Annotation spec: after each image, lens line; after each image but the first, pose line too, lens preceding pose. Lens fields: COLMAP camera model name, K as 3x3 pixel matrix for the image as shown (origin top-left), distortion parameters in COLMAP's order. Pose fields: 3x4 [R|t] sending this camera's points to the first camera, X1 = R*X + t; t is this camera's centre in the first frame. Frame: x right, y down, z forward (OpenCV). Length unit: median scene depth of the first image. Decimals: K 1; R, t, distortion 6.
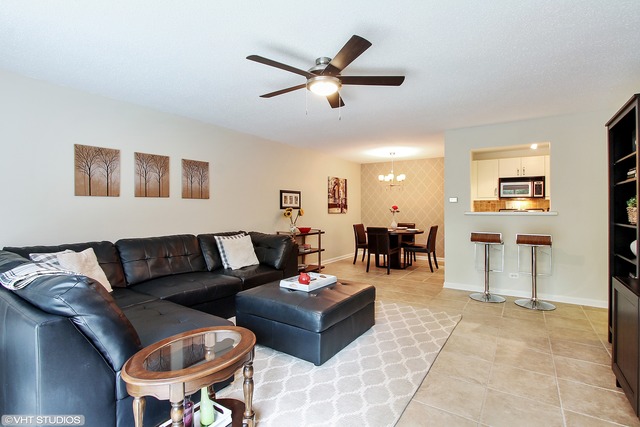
lens RADIAL K [[305.3, 0, 320.0], [0, 305.3, 213.5], [0, 0, 1]] dist [-0.019837, -0.000226]
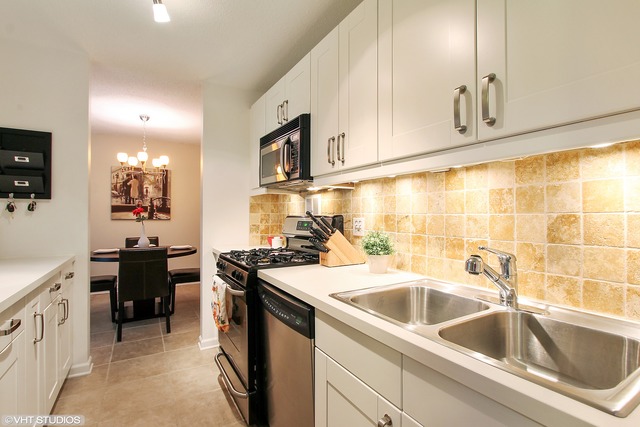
lens RADIAL K [[305.3, 0, 320.0], [0, 305.3, 213.5], [0, 0, 1]] dist [-0.019837, -0.000226]
pose [[0.904551, 0.004565, -0.426342, 0.907300], [-0.011890, 0.999824, -0.014521, -0.012789], [0.426200, 0.018204, 0.904446, 0.719525]]
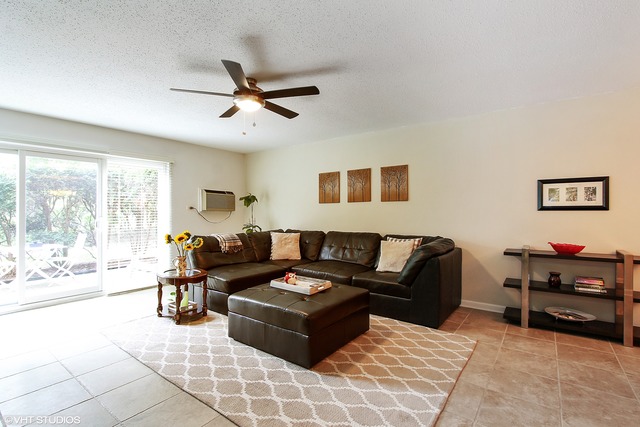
lens RADIAL K [[305.3, 0, 320.0], [0, 305.3, 213.5], [0, 0, 1]] dist [-0.019837, -0.000226]
pose [[-0.042652, 0.008338, -0.999055, 0.497416], [-0.011157, 0.999899, 0.008821, -0.009044], [0.999028, 0.011522, -0.042555, 0.576243]]
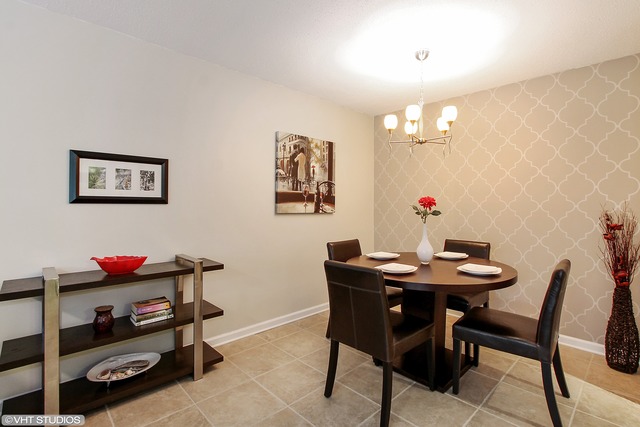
lens RADIAL K [[305.8, 0, 317.5], [0, 305.8, 203.2], [0, 0, 1]] dist [-0.016525, -0.000088]
pose [[0.975061, 0.006646, -0.221840, 0.227387], [-0.010800, 0.999788, -0.017515, -0.011658], [0.221676, 0.019474, 0.974926, 0.711753]]
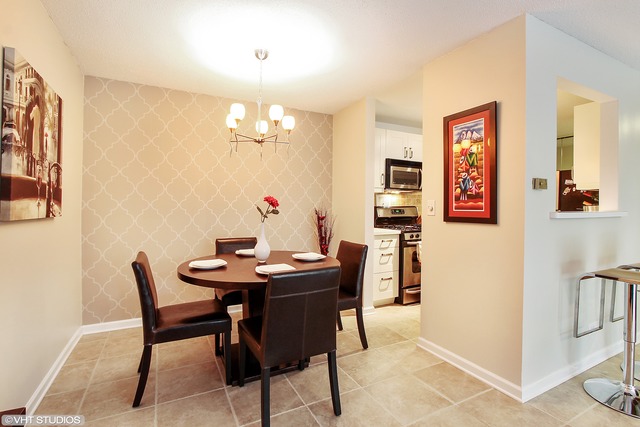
lens RADIAL K [[310.6, 0, 320.0], [0, 310.6, 206.1], [0, 0, 1]] dist [-0.019629, -0.000009]
pose [[0.479496, 0.004213, 0.877534, -0.061765], [0.005287, 0.999956, -0.007689, -0.011954], [-0.877528, 0.008327, 0.479453, 0.874406]]
